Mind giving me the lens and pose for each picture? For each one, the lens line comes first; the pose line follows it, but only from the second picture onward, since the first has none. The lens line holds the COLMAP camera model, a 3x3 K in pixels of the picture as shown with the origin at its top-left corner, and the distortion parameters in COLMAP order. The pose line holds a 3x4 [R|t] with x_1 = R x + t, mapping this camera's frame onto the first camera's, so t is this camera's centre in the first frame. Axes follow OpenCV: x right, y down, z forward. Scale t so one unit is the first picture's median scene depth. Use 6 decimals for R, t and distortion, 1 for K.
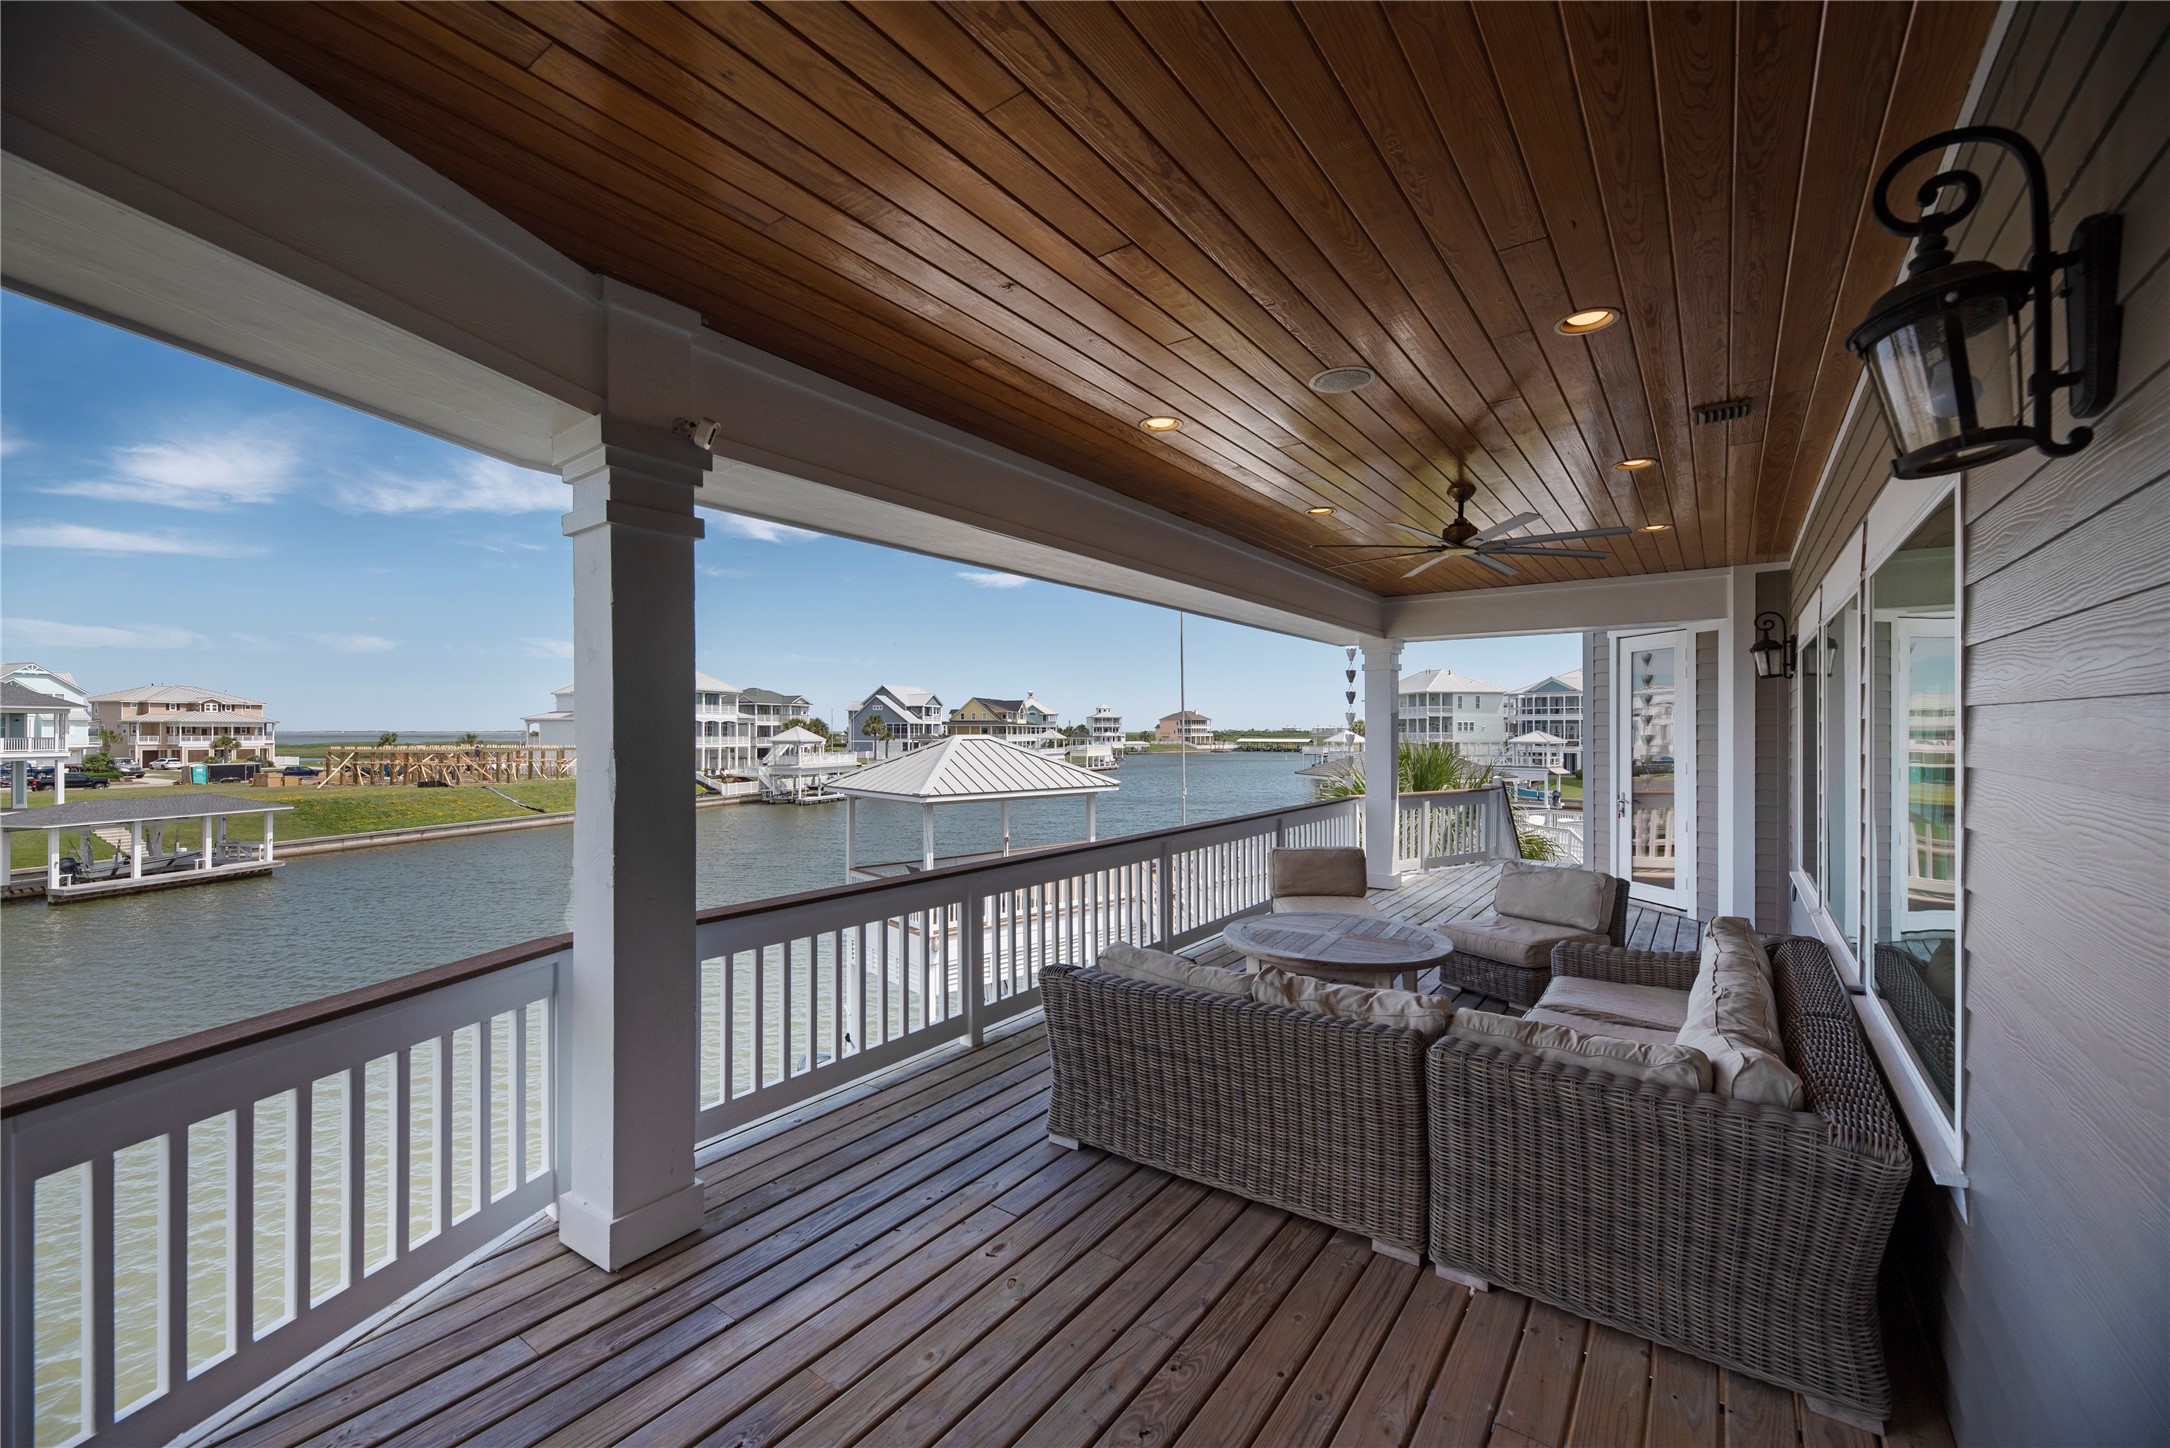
lens RADIAL K [[883.6, 0, 1092.0], [0, 883.6, 725.7], [0, 0, 1]] dist [0.005619, 0.000134]
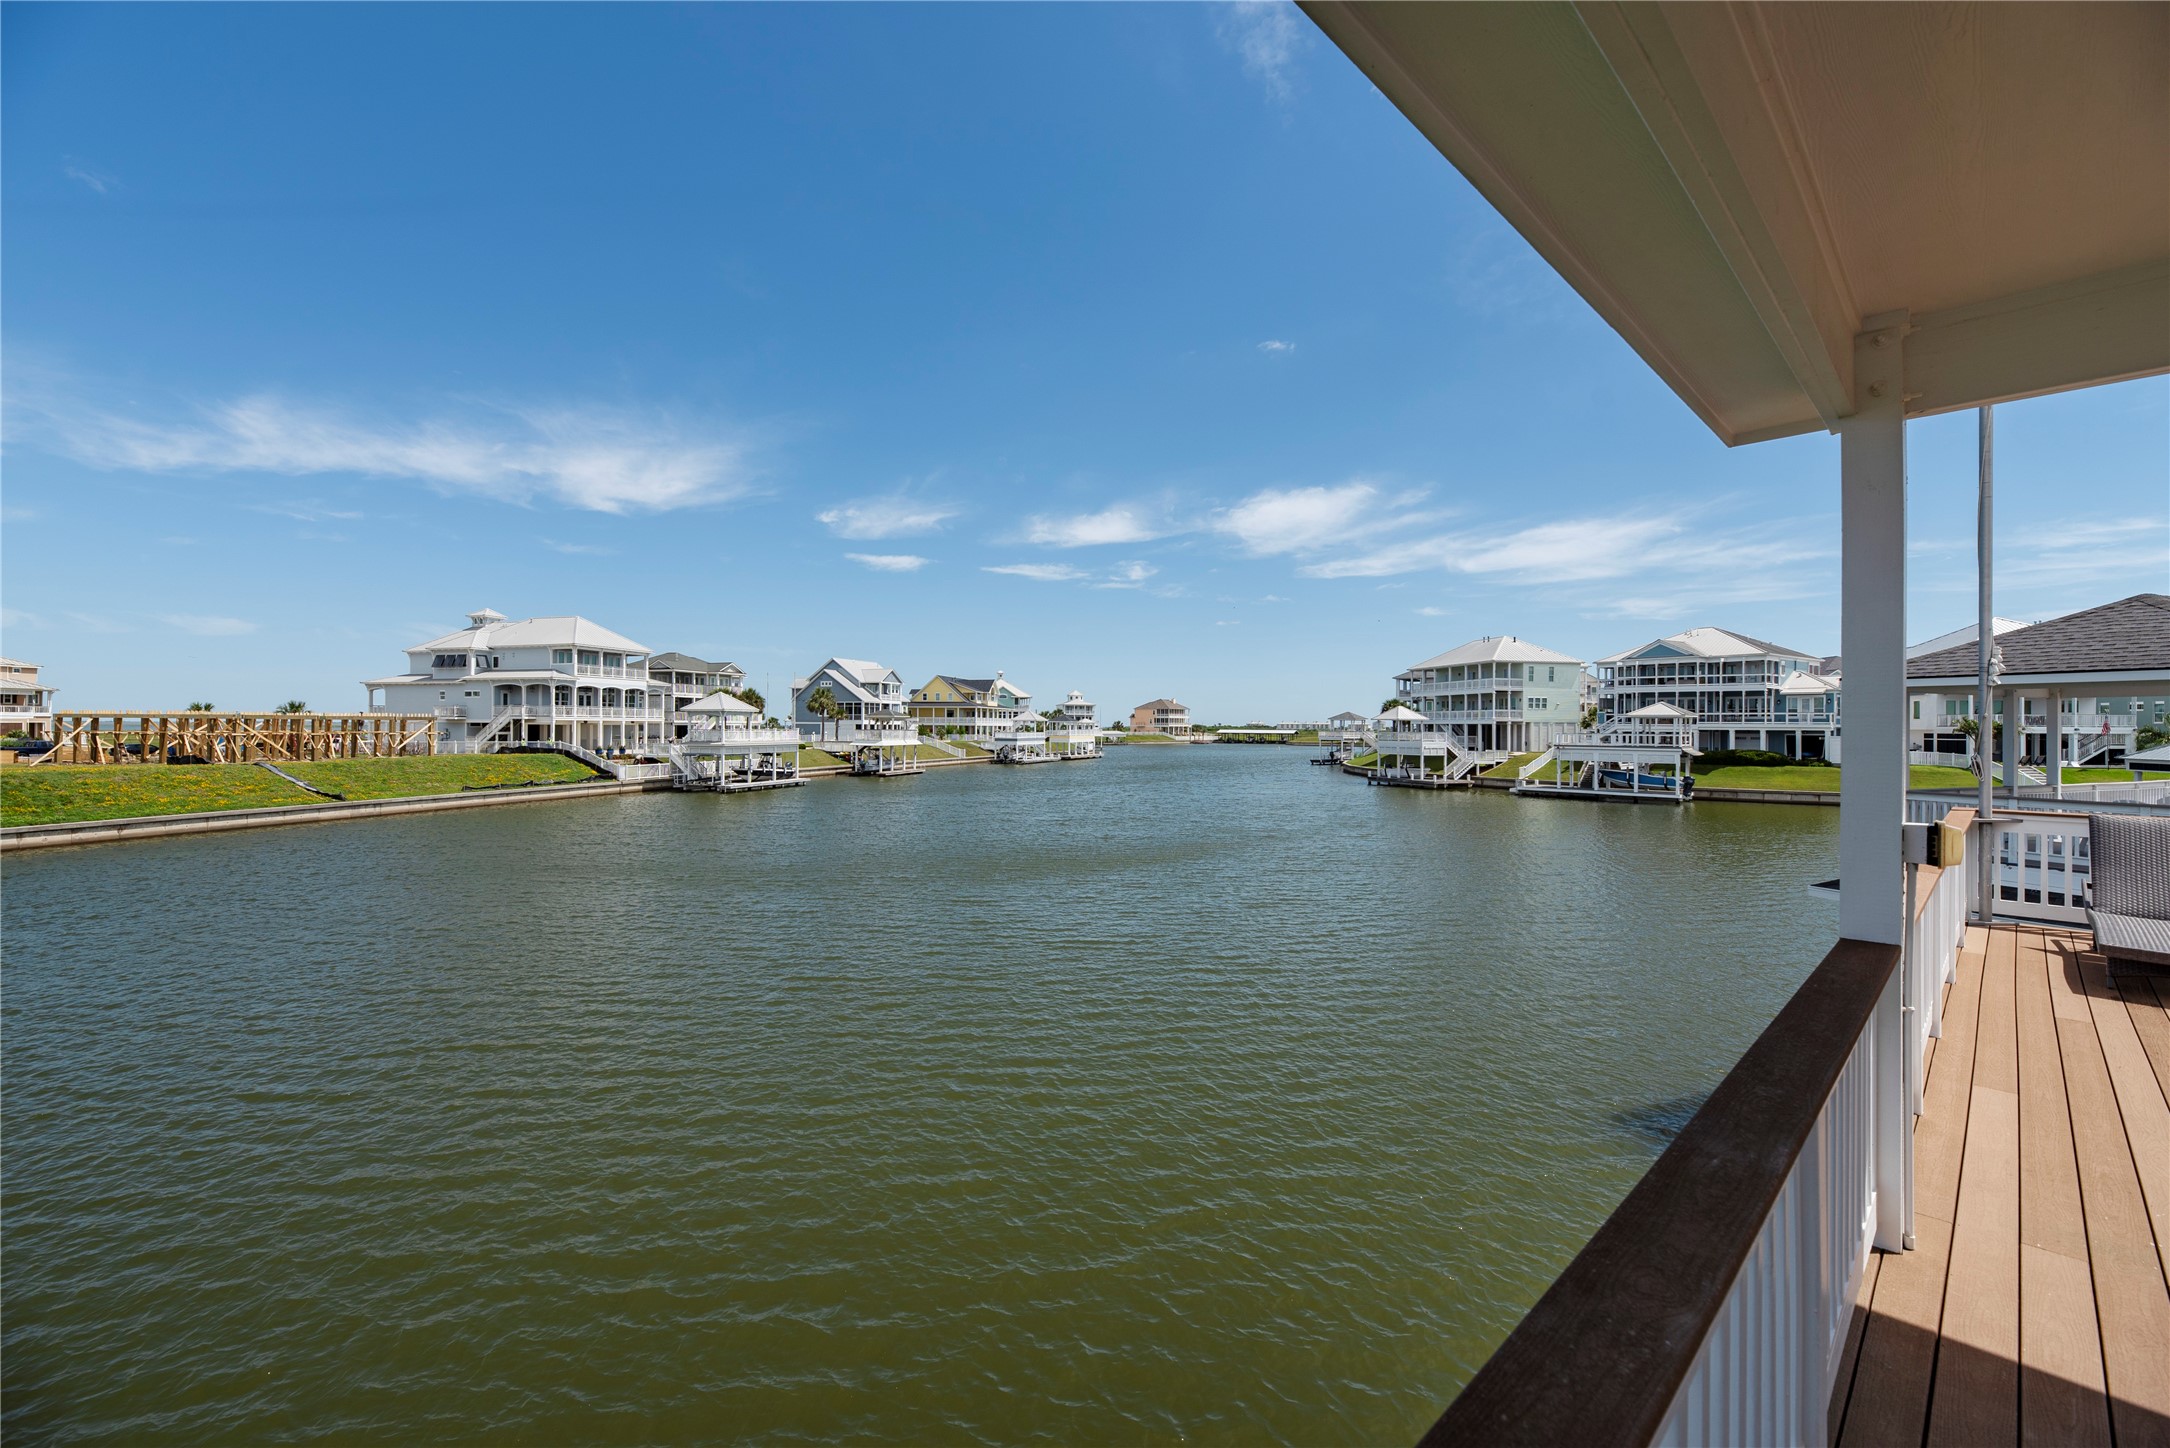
lens RADIAL K [[883.6, 0, 1097.3], [0, 883.6, 719.6], [0, 0, 1]] dist [0.005619, 0.000134]
pose [[0.998145, 0.007557, 0.060406, -0.040547], [-0.007260, 0.999960, -0.005129, 0.021165], [-0.060442, 0.004681, 0.998161, 0.165117]]
